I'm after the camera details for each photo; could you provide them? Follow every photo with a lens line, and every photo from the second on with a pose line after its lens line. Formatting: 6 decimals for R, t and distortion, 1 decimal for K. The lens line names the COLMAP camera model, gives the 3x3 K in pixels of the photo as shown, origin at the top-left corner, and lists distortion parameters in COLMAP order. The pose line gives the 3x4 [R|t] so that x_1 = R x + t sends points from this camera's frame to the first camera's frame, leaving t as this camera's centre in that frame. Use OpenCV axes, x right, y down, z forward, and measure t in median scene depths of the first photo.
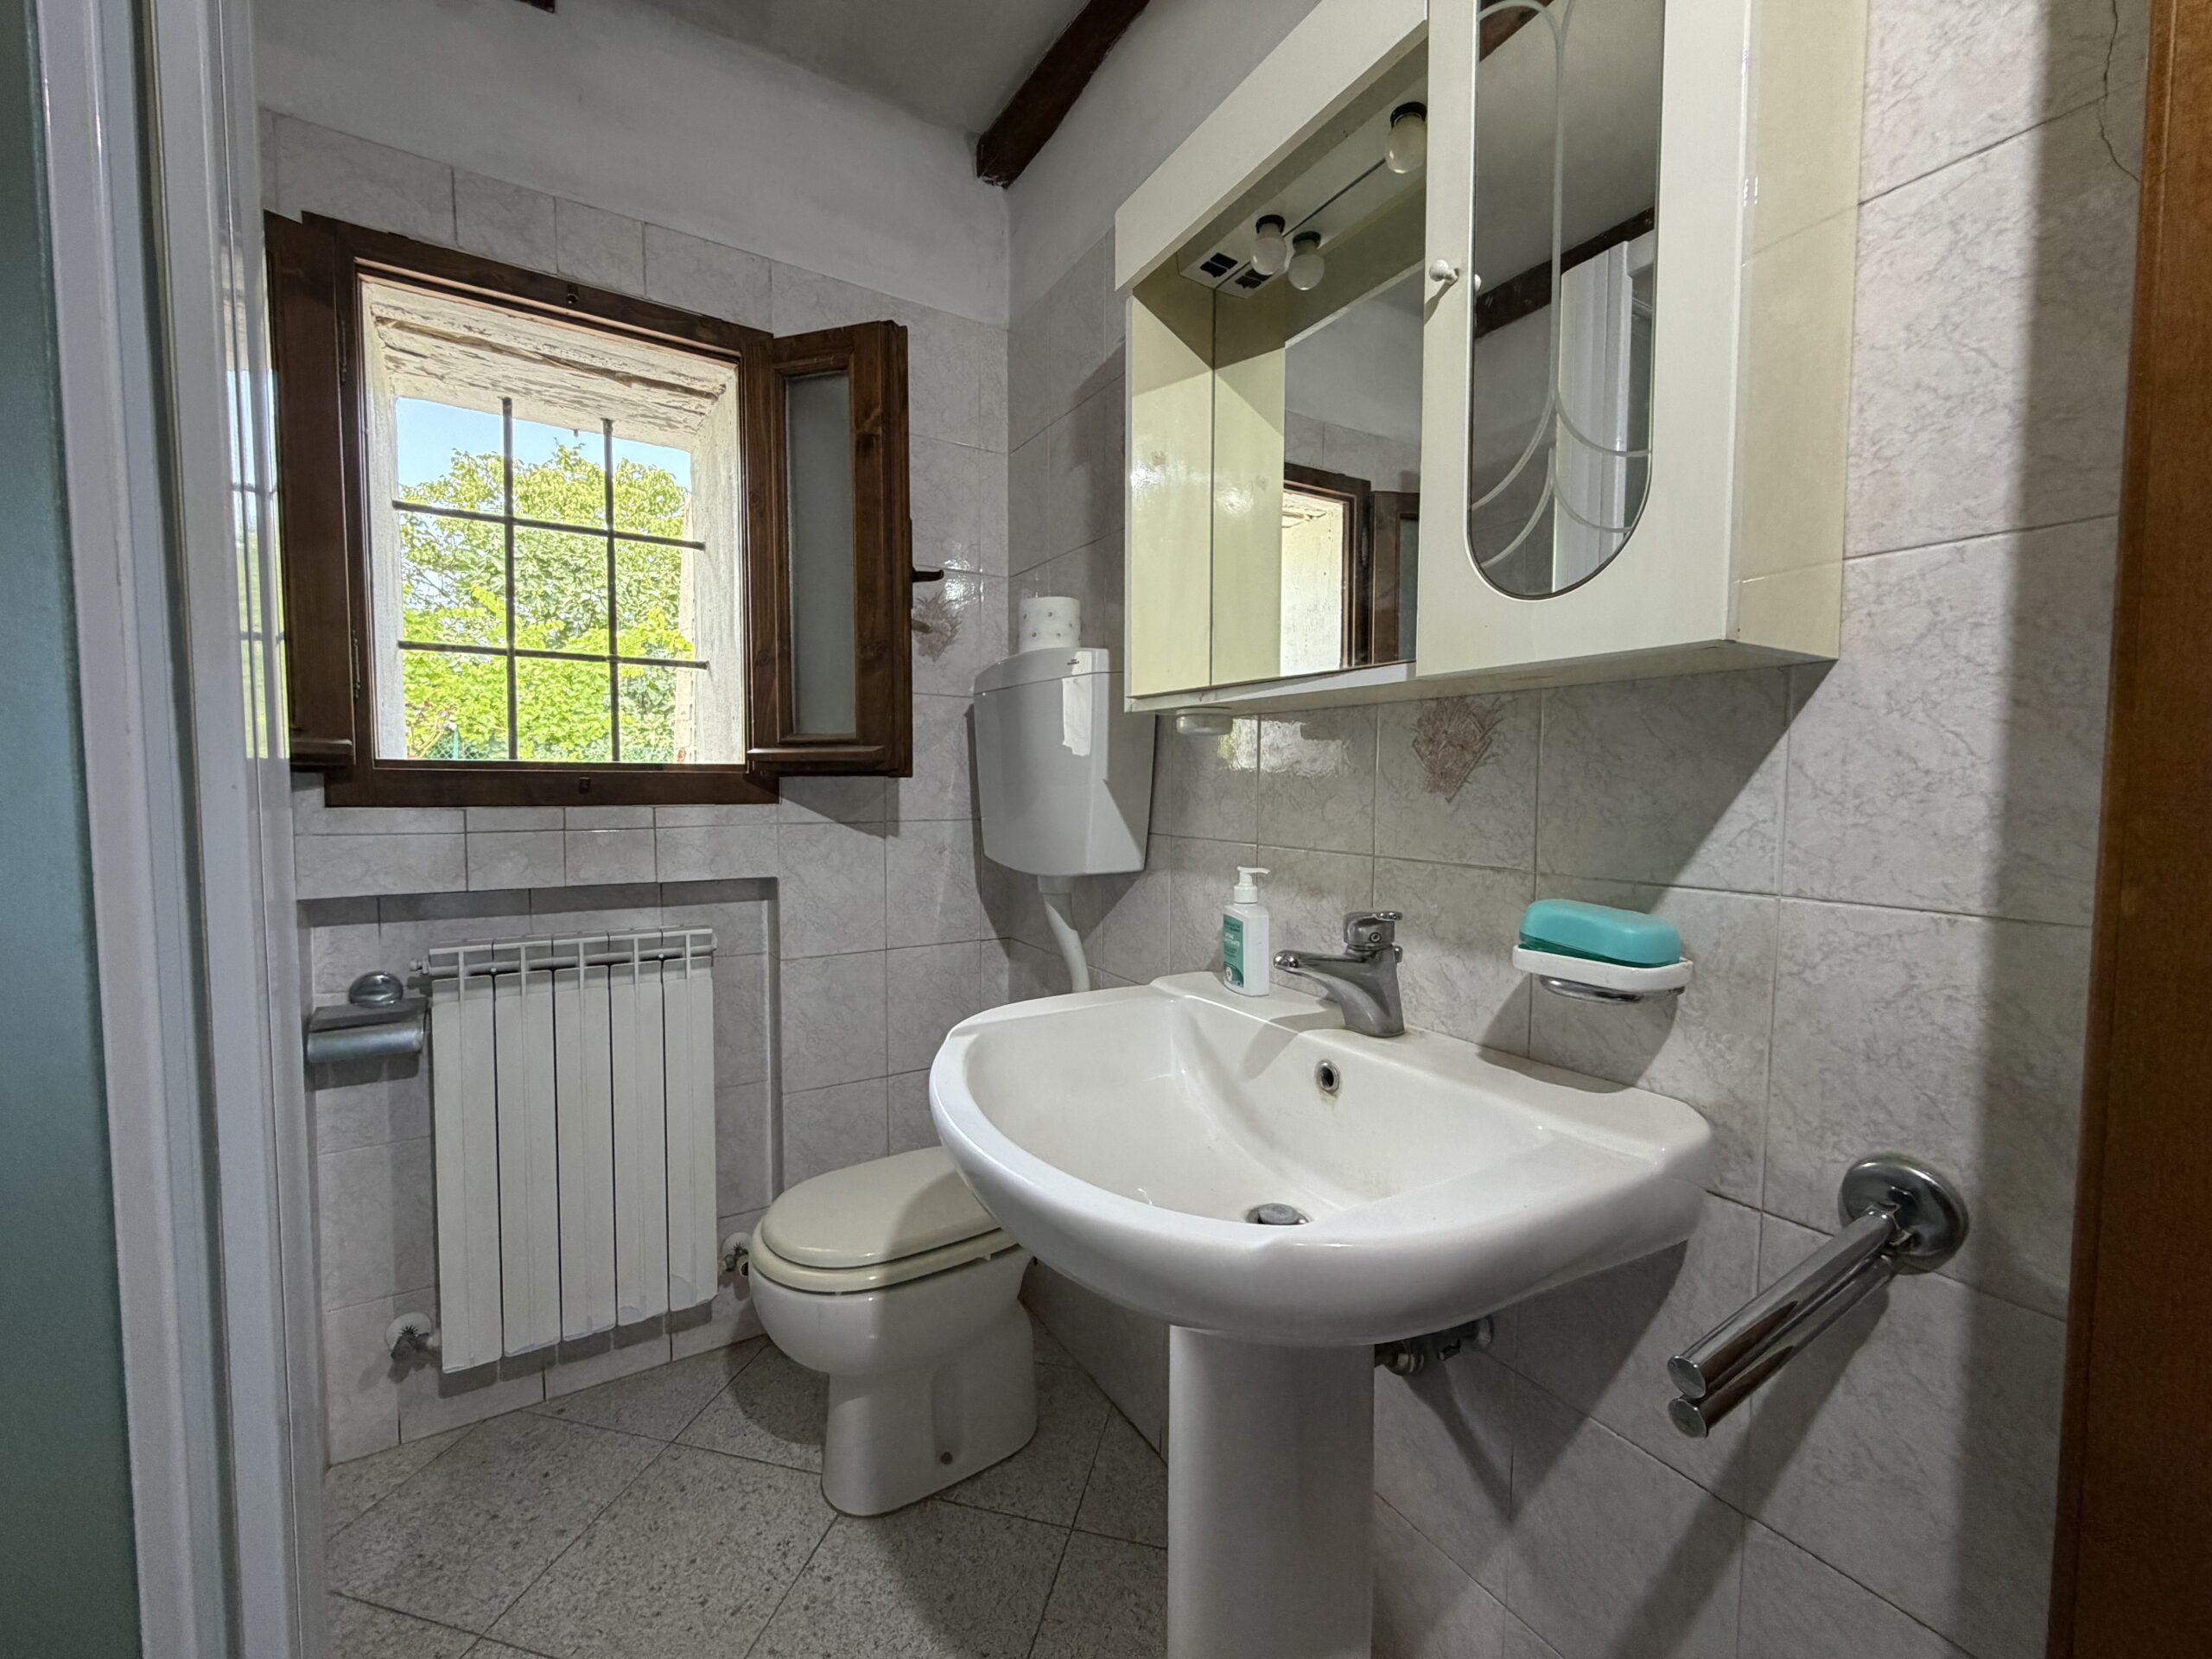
lens RADIAL K [[885.4, 0, 1099.9], [0, 885.4, 828.8], [0, 0, 1]] dist [0.001557, -0.000546]
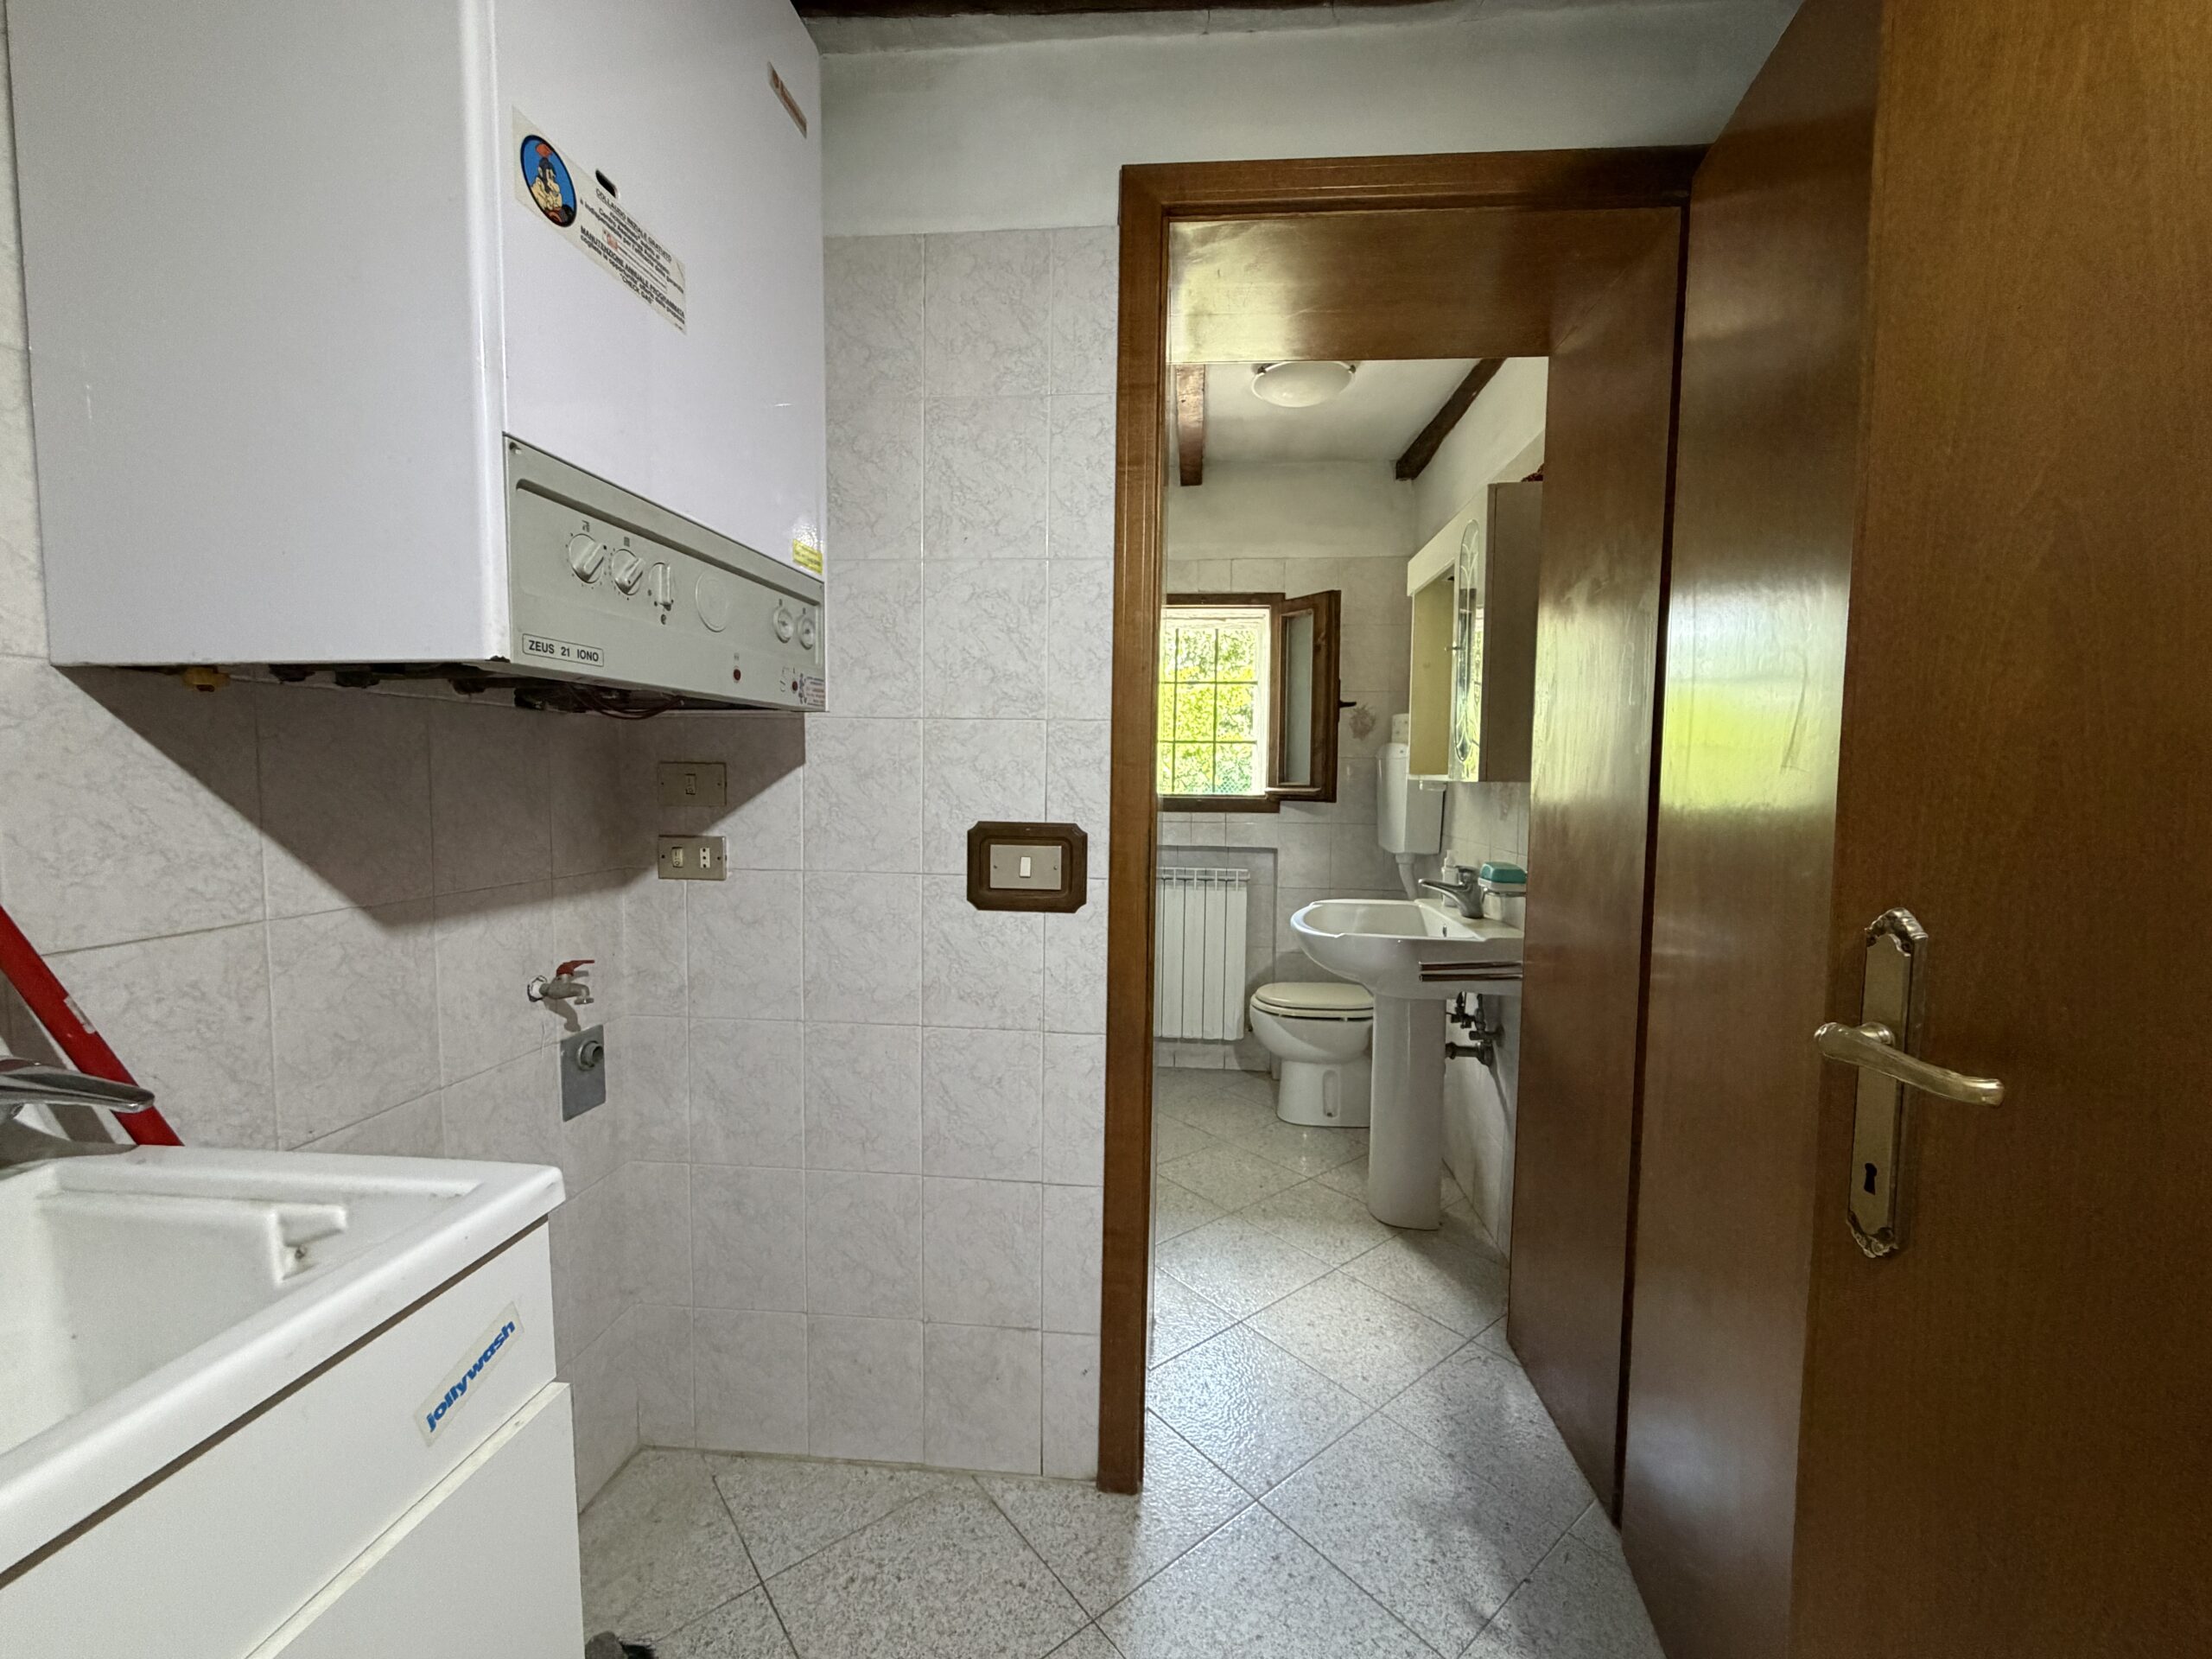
lens RADIAL K [[885.4, 0, 1099.9], [0, 885.4, 828.8], [0, 0, 1]] dist [0.001557, -0.000546]
pose [[0.798354, 0.039220, -0.600910, 0.589435], [-0.043304, 0.999032, 0.007673, 0.010585], [0.600629, 0.019896, 0.799280, -0.977770]]
